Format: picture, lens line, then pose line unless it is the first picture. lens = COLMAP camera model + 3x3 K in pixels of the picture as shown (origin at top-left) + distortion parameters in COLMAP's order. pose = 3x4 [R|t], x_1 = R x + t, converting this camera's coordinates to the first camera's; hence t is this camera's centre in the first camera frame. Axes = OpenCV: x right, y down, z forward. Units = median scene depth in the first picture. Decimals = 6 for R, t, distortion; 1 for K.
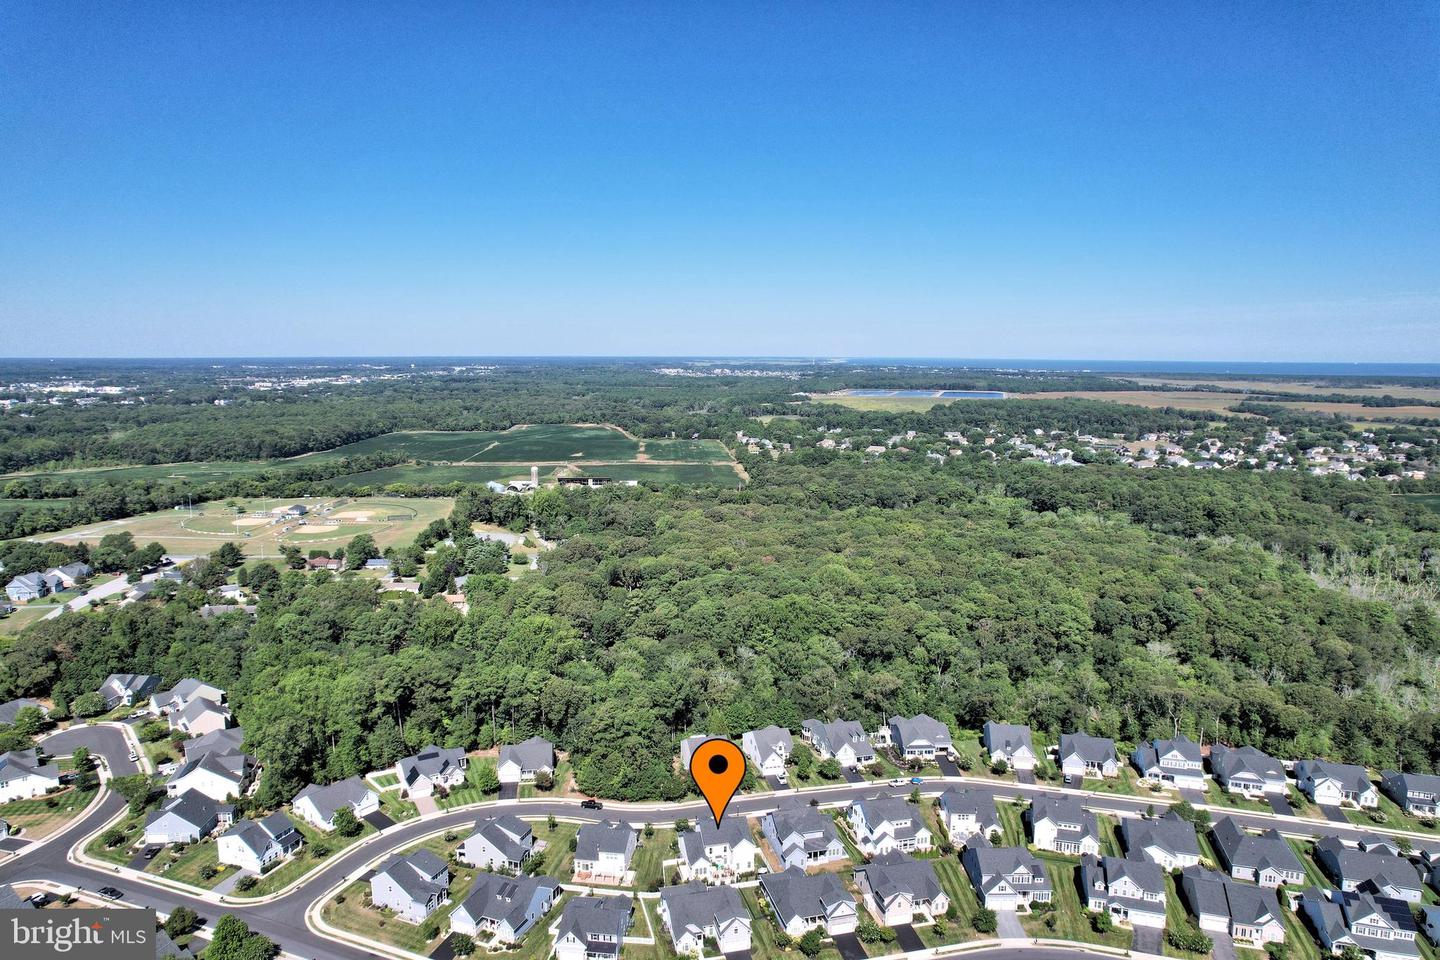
lens RADIAL K [[912.6, 0, 715.5], [0, 912.6, 499.5], [0, 0, 1]] dist [-0.073593, 0.066347]
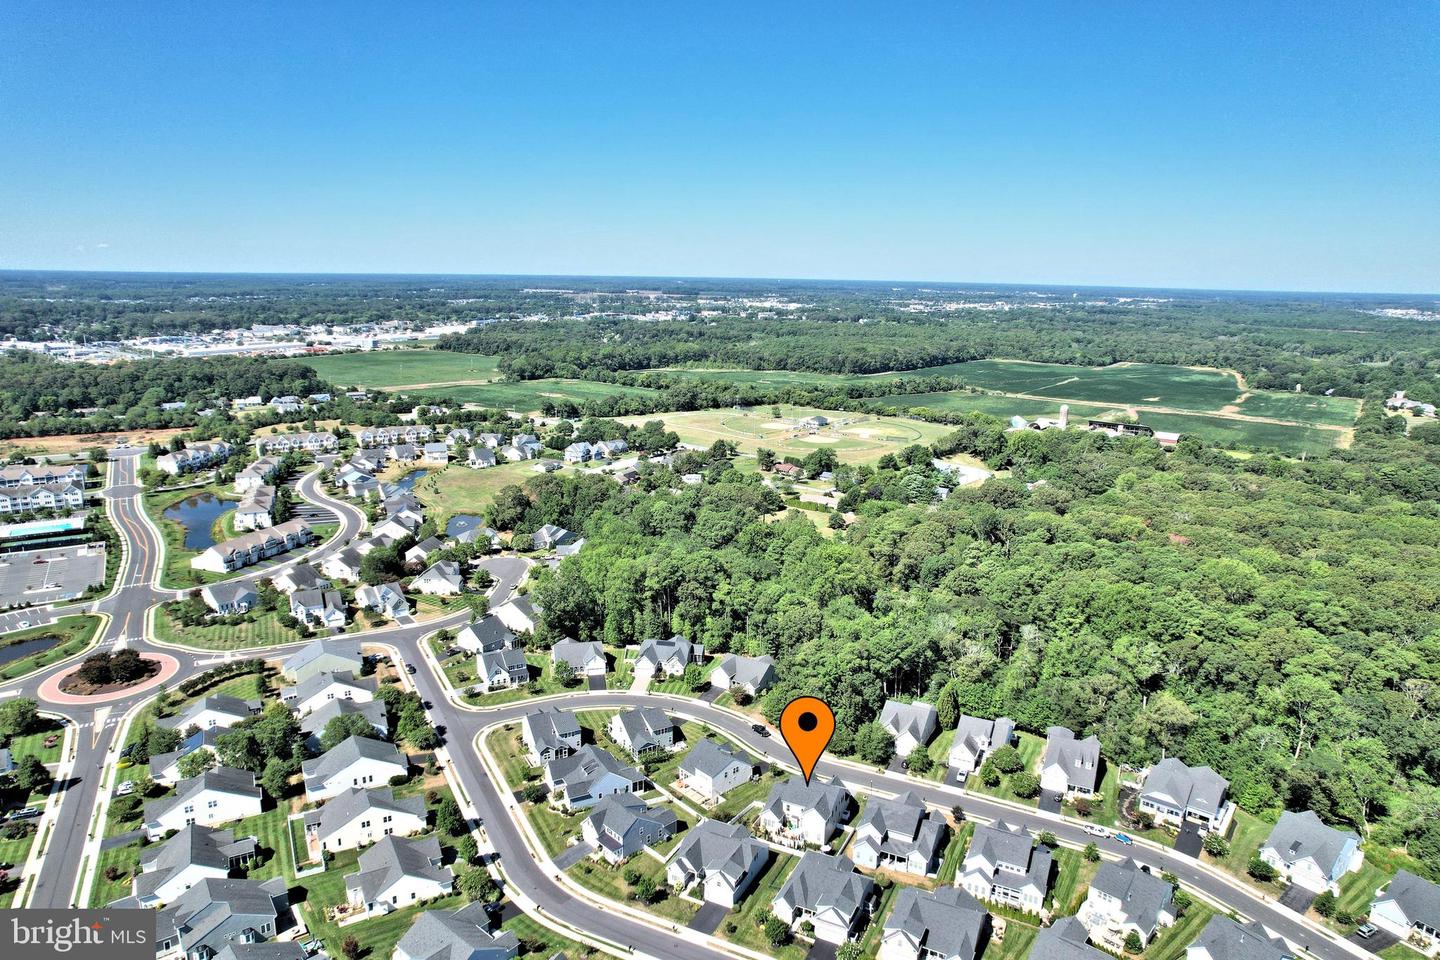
lens RADIAL K [[912.6, 0, 715.5], [0, 912.6, 499.5], [0, 0, 1]] dist [-0.073593, 0.066347]
pose [[0.759184, 0.165519, -0.629479, 0.135093], [-0.116920, 0.986074, 0.118273, -0.009015], [0.640289, -0.016193, 0.767963, 0.064897]]
